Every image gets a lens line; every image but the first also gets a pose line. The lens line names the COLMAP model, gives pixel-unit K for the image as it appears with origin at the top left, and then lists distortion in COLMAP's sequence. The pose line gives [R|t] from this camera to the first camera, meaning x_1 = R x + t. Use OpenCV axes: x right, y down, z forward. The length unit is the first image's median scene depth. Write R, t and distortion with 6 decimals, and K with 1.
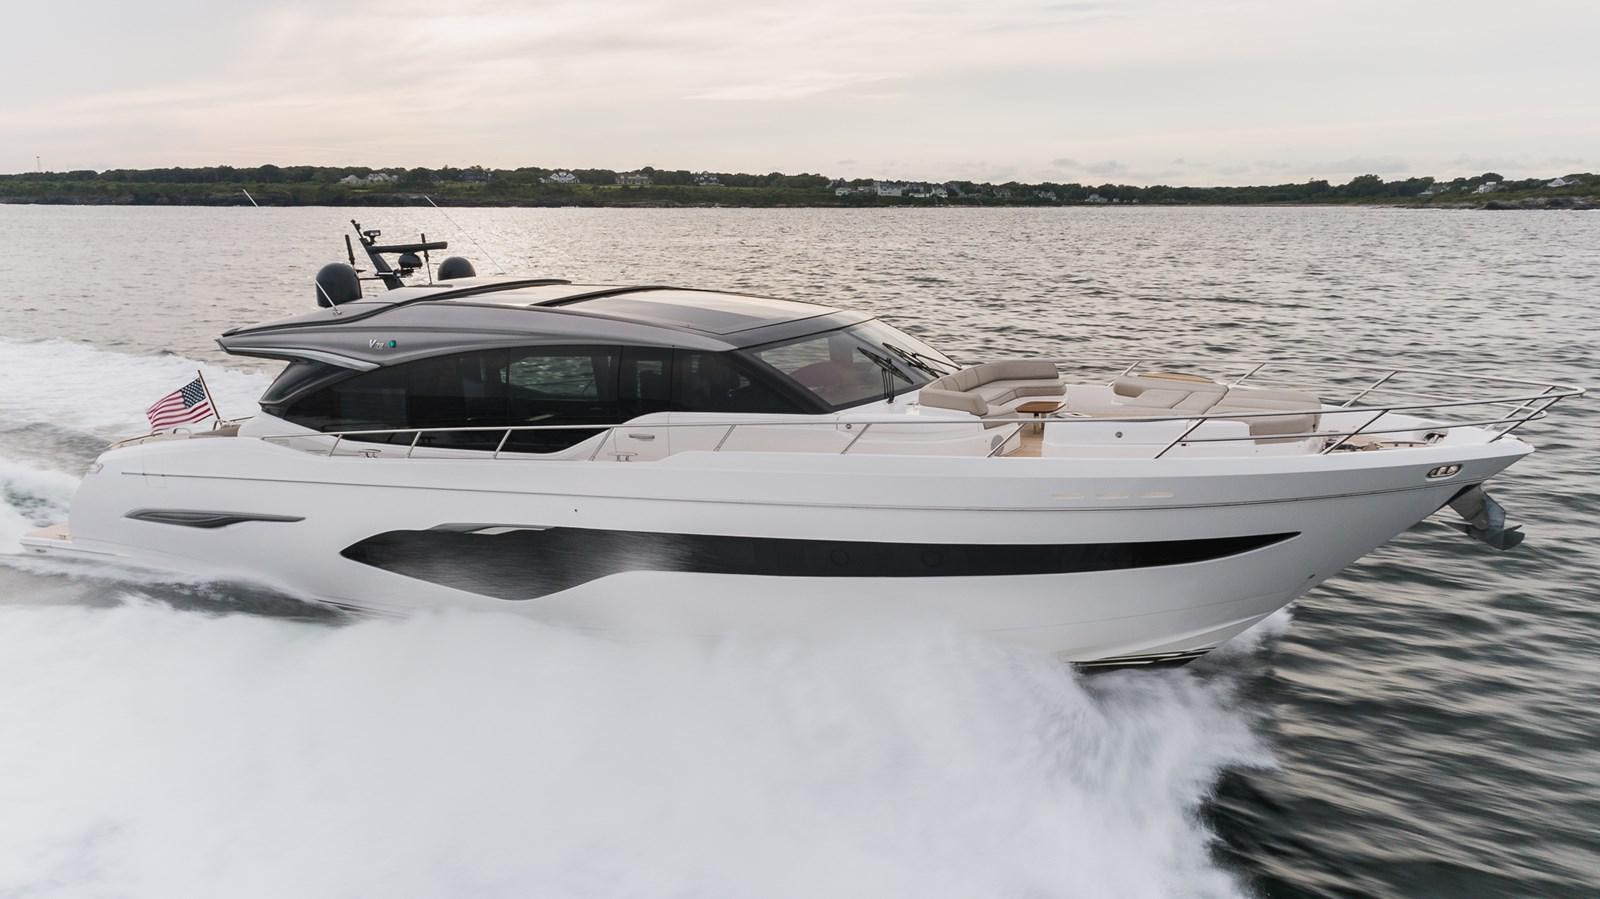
lens RADIAL K [[1078.7, 0, 793.2], [0, 1078.7, 448.2], [0, 0, 1]] dist [0.036732, 0.008056]
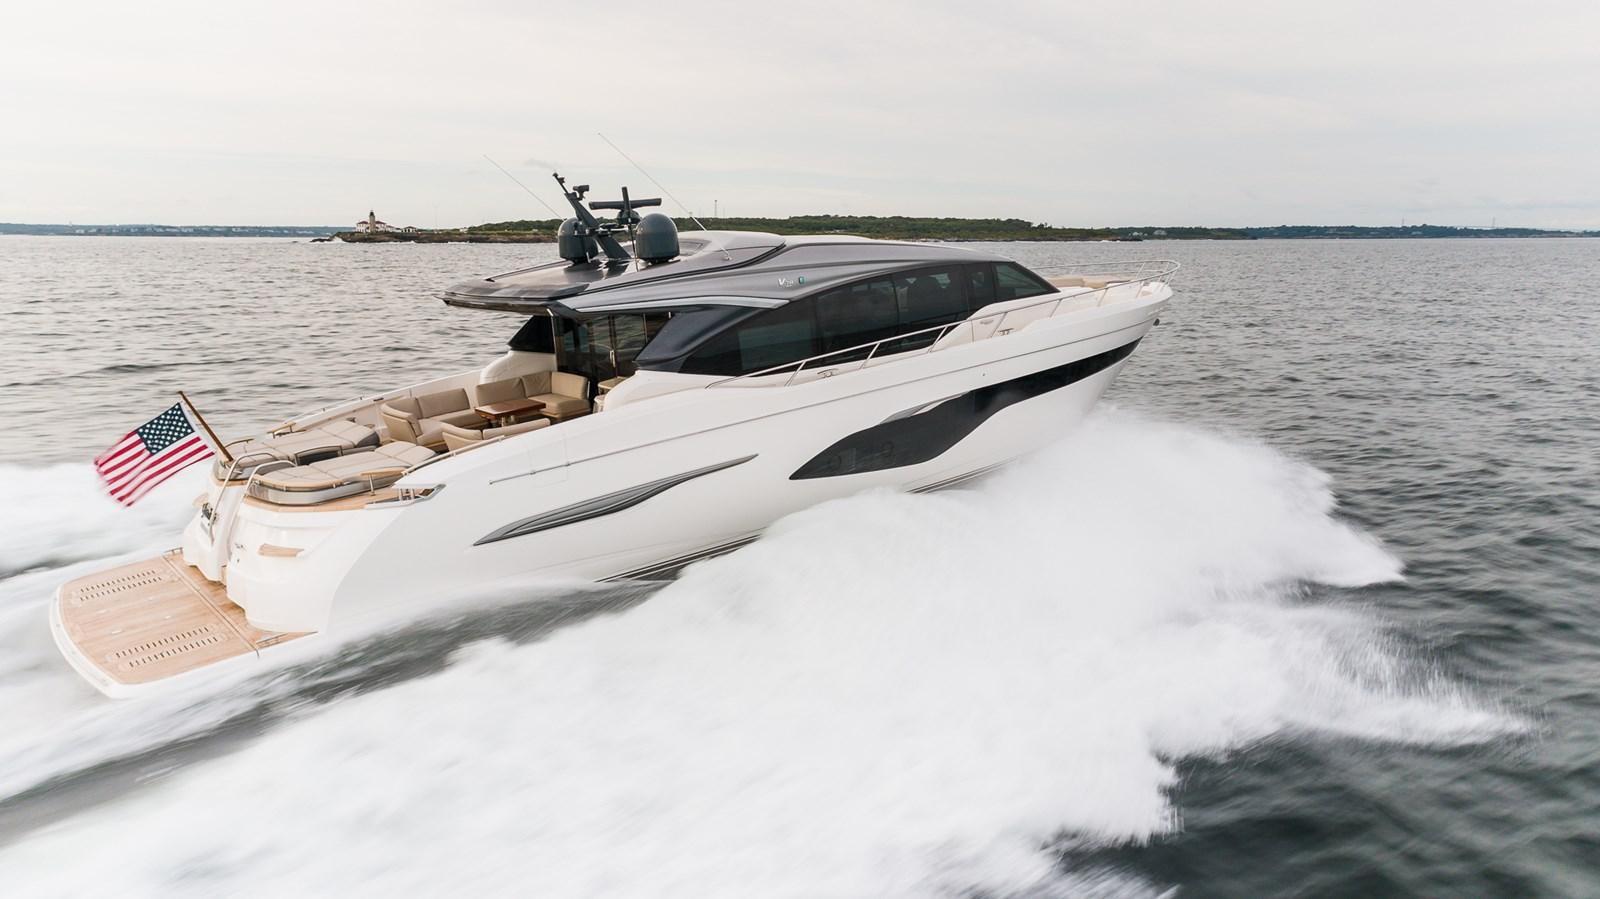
lens RADIAL K [[1020.7, 0, 800.9], [0, 1020.7, 463.5], [0, 0, 1]] dist [0.040461, -0.002591]
pose [[0.368893, -0.187231, 0.910419, -1.386779], [0.208058, 0.971280, 0.115445, -0.032741], [-0.905886, 0.146833, 0.397254, 0.596094]]
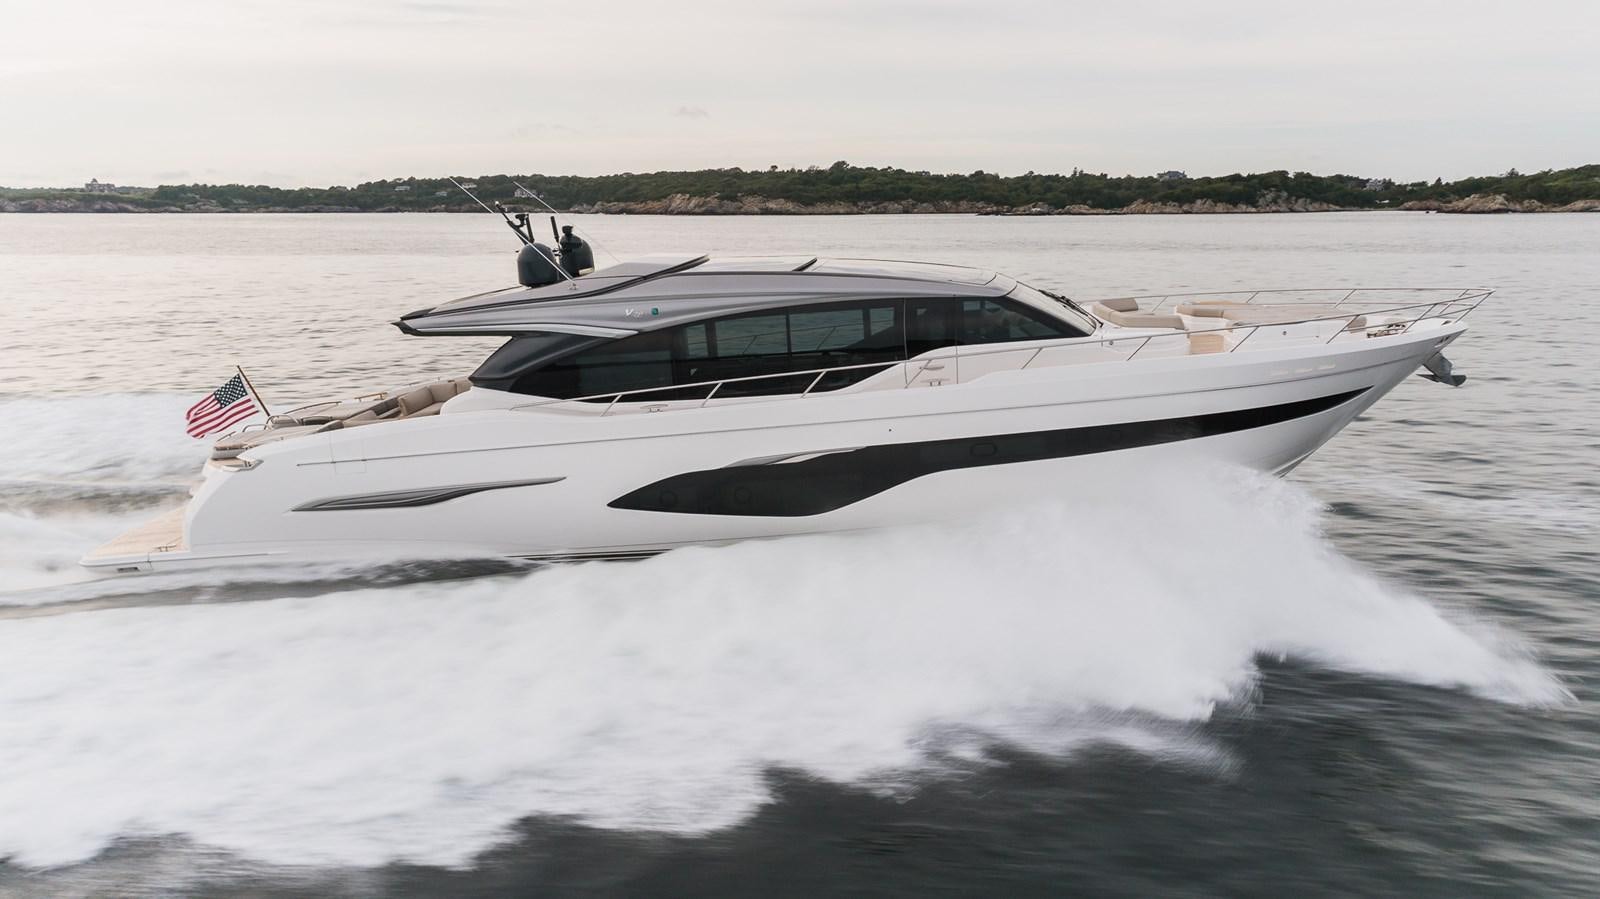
lens RADIAL K [[1094.3, 0, 802.8], [0, 1094.3, 456.6], [0, 0, 1]] dist [0.034062, 0.002294]
pose [[0.904685, -0.104895, 0.412968, -0.714058], [0.097856, 0.994466, 0.038225, 0.025696], [-0.414693, 0.005829, 0.909943, -0.102634]]
